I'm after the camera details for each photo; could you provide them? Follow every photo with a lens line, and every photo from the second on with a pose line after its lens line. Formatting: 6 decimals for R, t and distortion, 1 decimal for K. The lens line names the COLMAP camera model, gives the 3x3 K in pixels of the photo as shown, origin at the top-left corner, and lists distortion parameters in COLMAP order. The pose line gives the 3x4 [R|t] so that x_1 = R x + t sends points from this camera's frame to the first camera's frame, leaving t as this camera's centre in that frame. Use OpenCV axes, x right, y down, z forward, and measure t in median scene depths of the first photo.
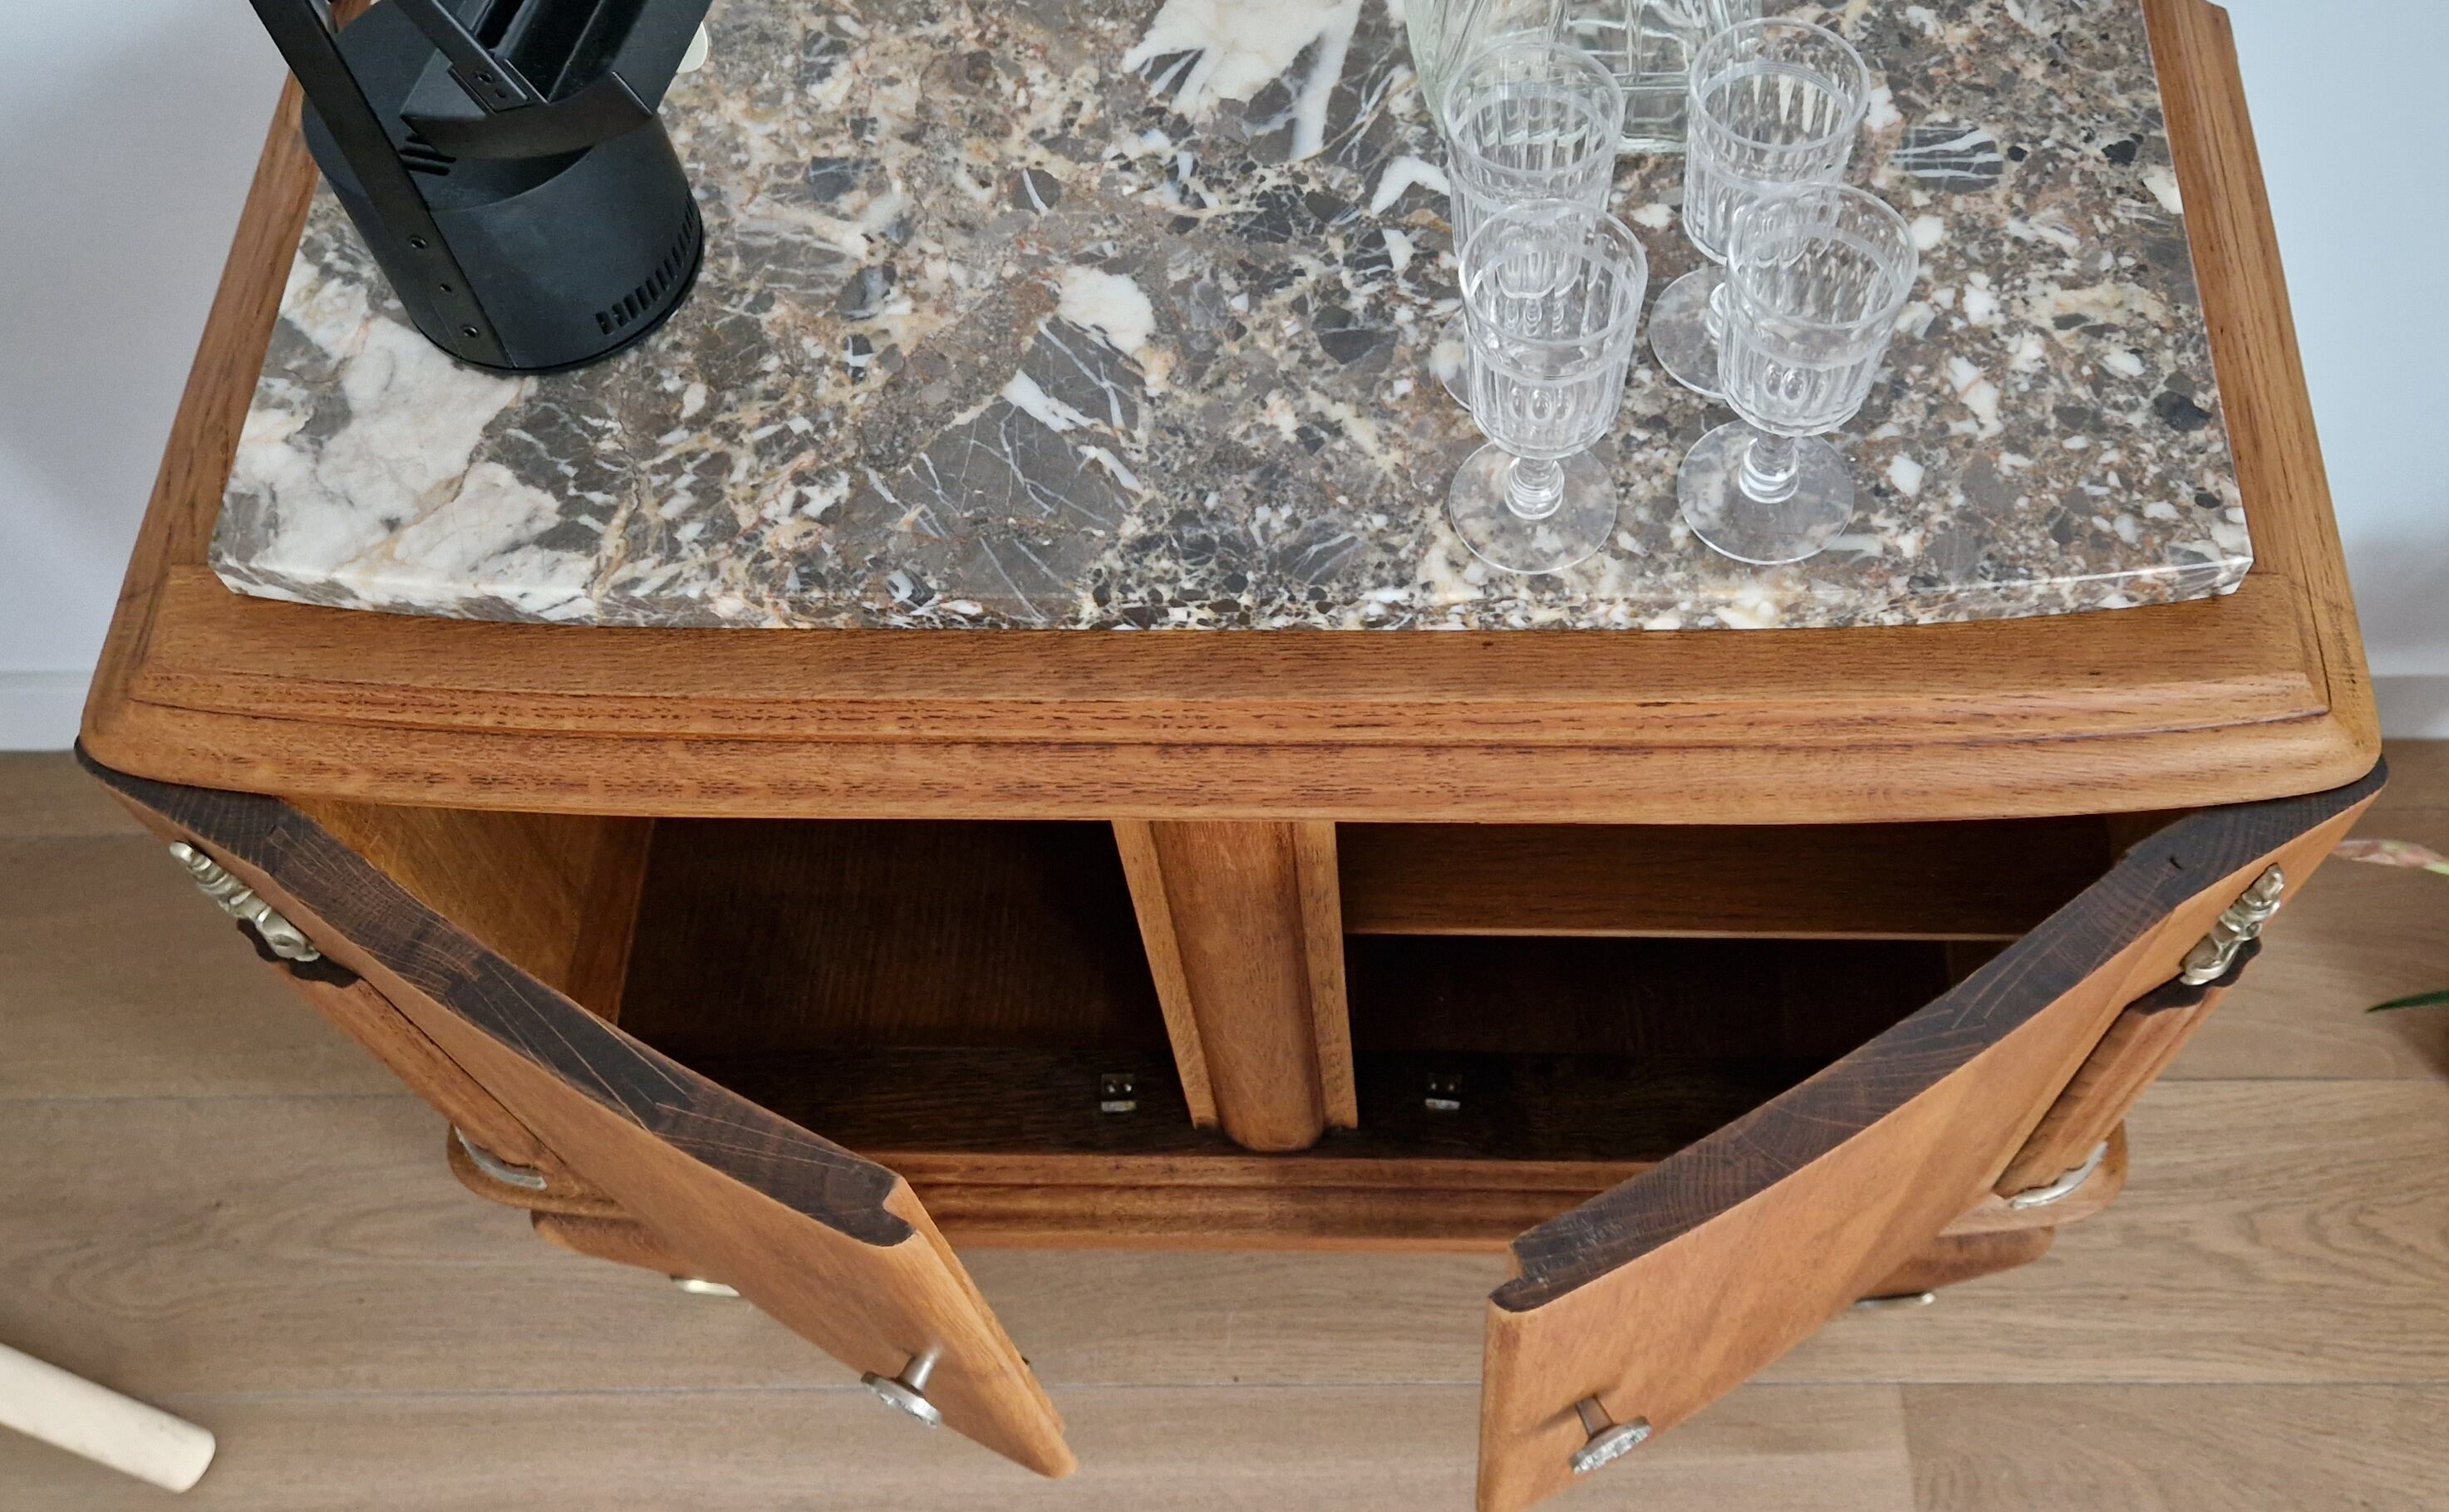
lens RADIAL K [[2261.8, 0, 1357.9], [0, 2261.8, 785.2], [0, 0, 1]] dist [0.052816, 0.000000]
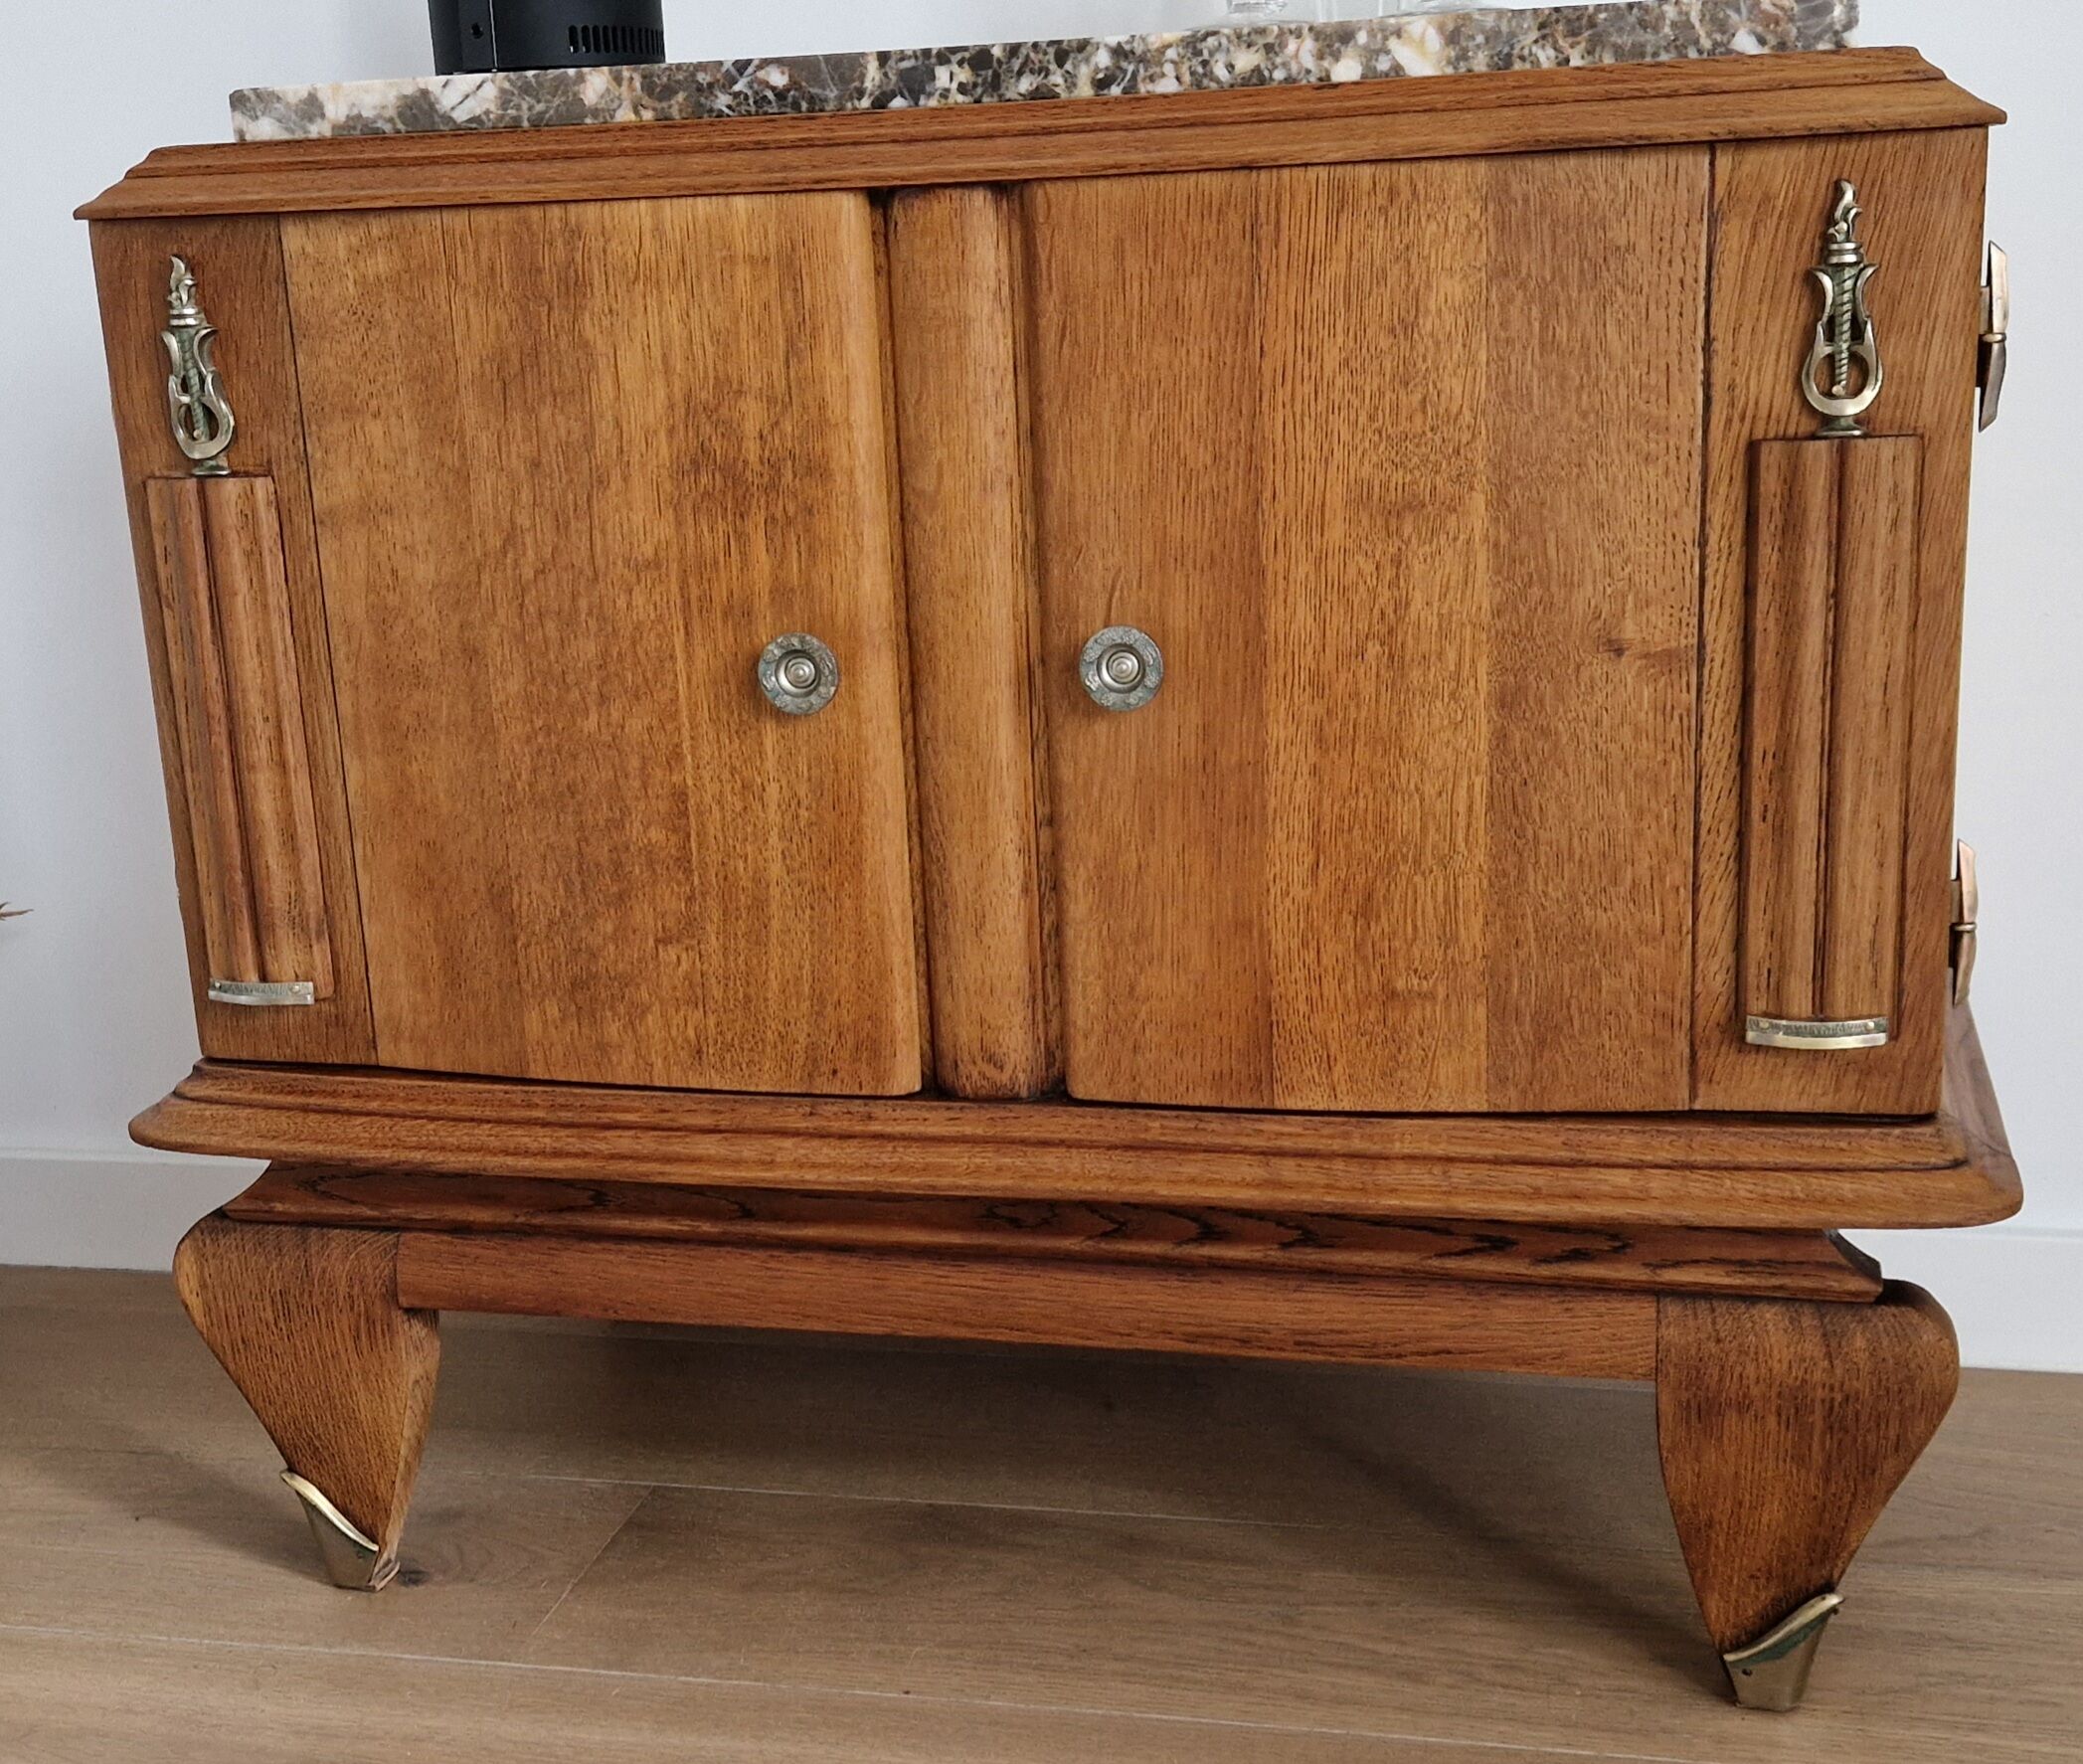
lens RADIAL K [[2668.3, 0, 1049.8], [0, 2668.3, 957.9], [0, 0, 1]] dist [0.070221, 0.000000]
pose [[0.975576, 0.041065, -0.215787, 0.300034], [-0.185826, 0.678120, -0.711071, 1.233646], [0.117130, 0.733803, 0.669189, 0.390031]]
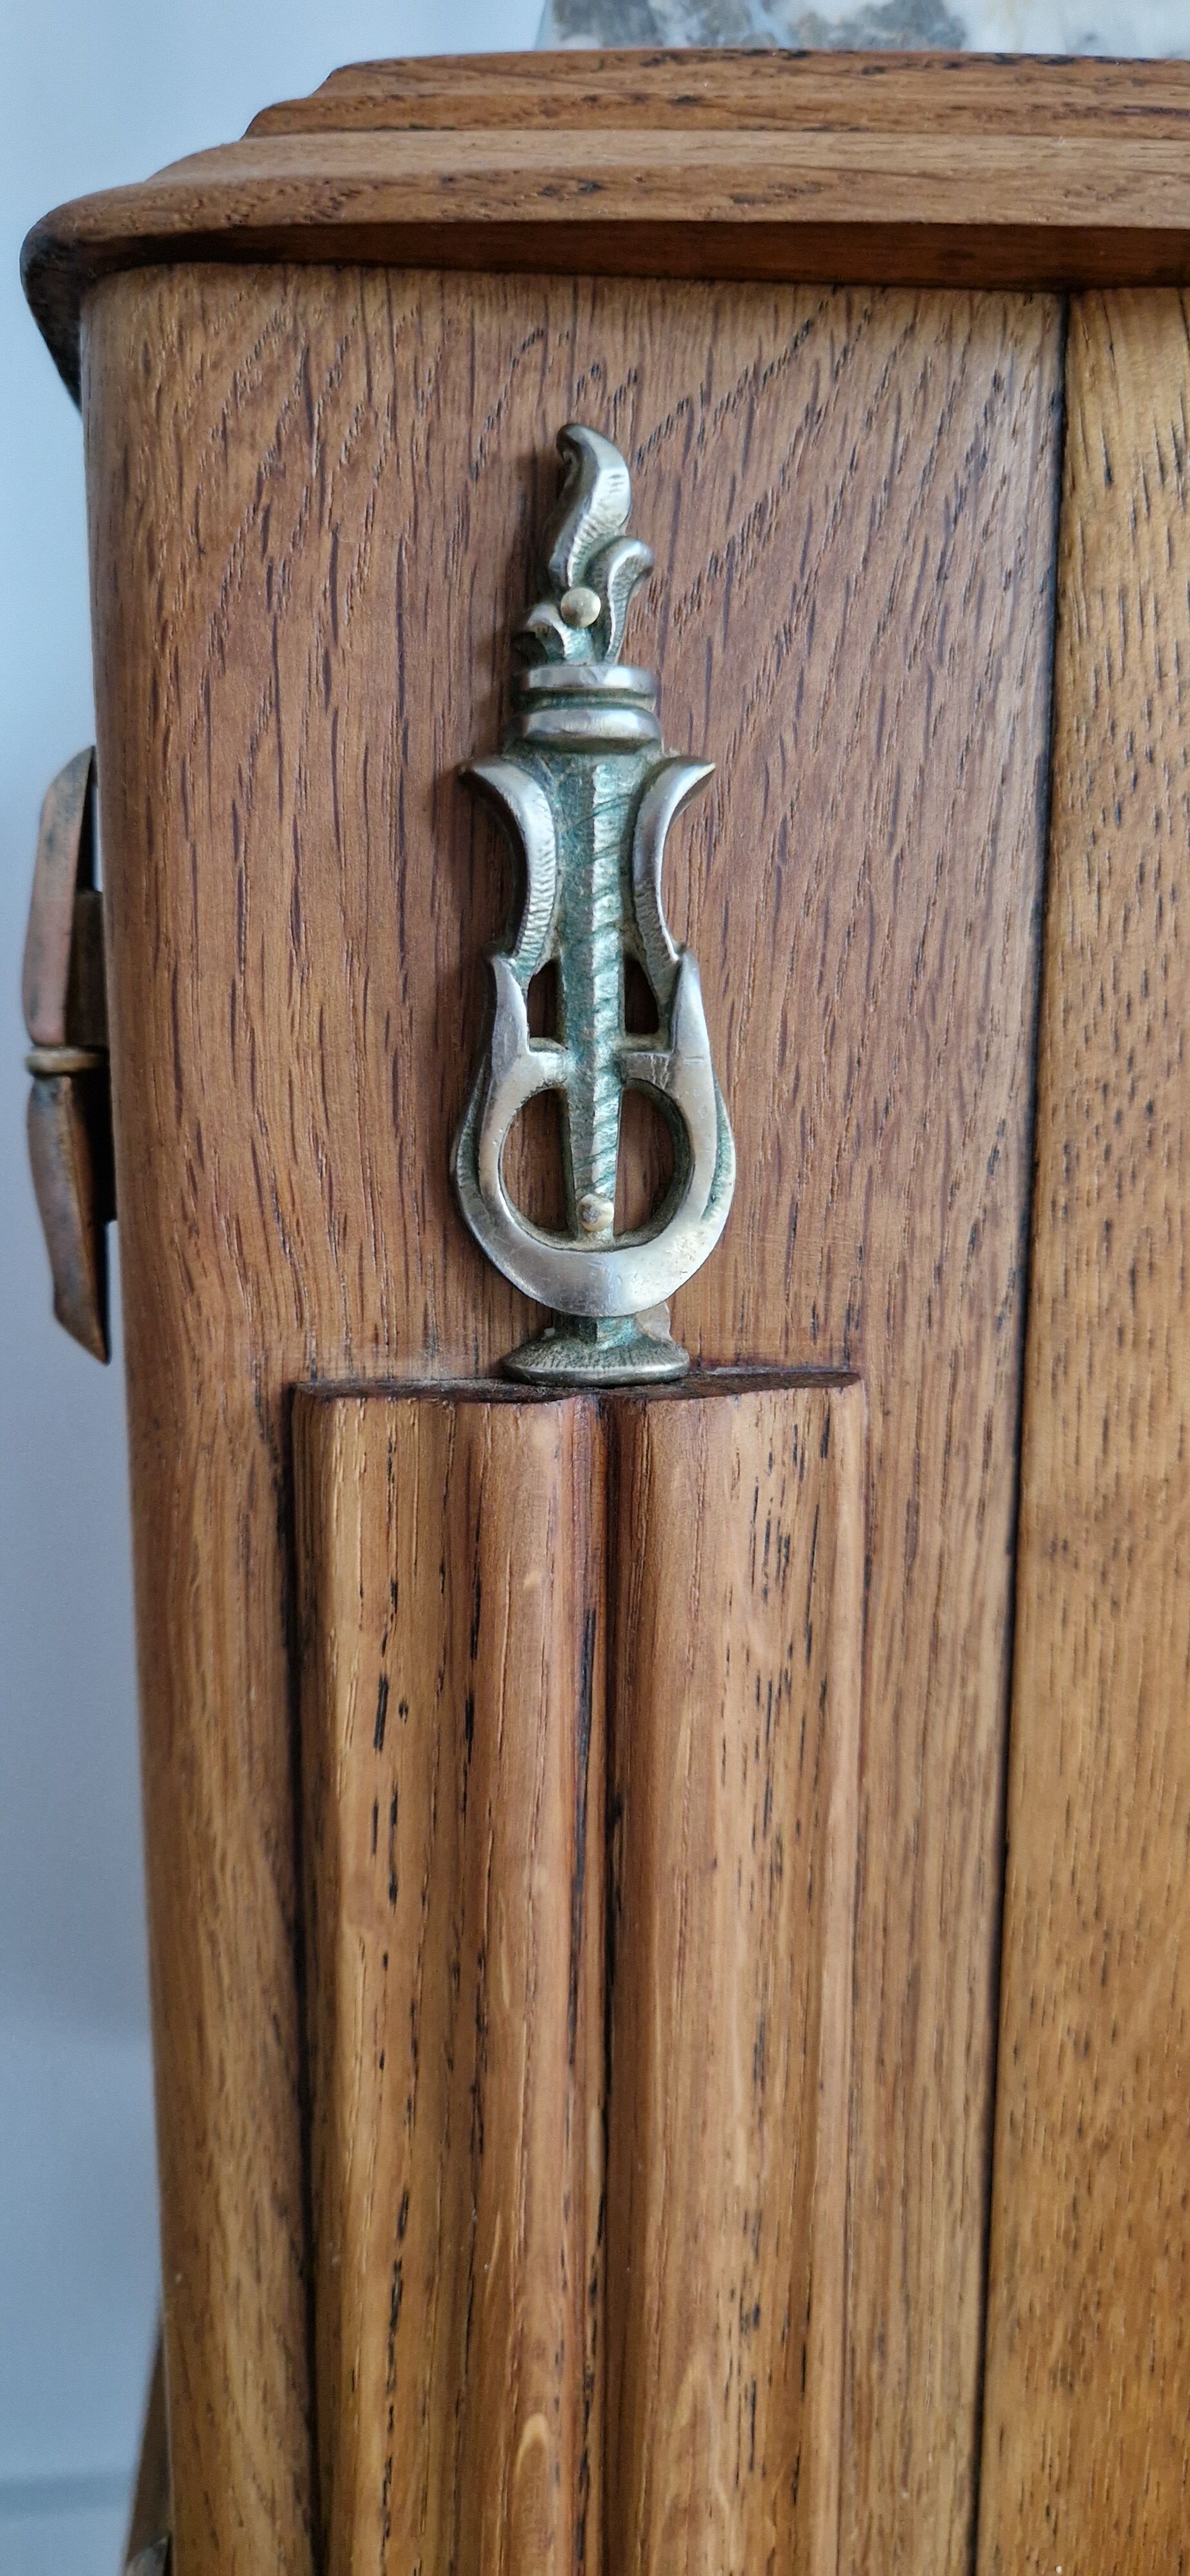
lens RADIAL K [[1756.1, 0, 604.7], [0, 1756.1, 1354.3], [0, 0, 1]] dist [0.066589, -0.068530]
pose [[0.988706, -0.005371, 0.149772, -0.536224], [0.119371, 0.632460, -0.765339, 0.234379], [-0.090614, 0.774574, 0.625958, 1.001775]]
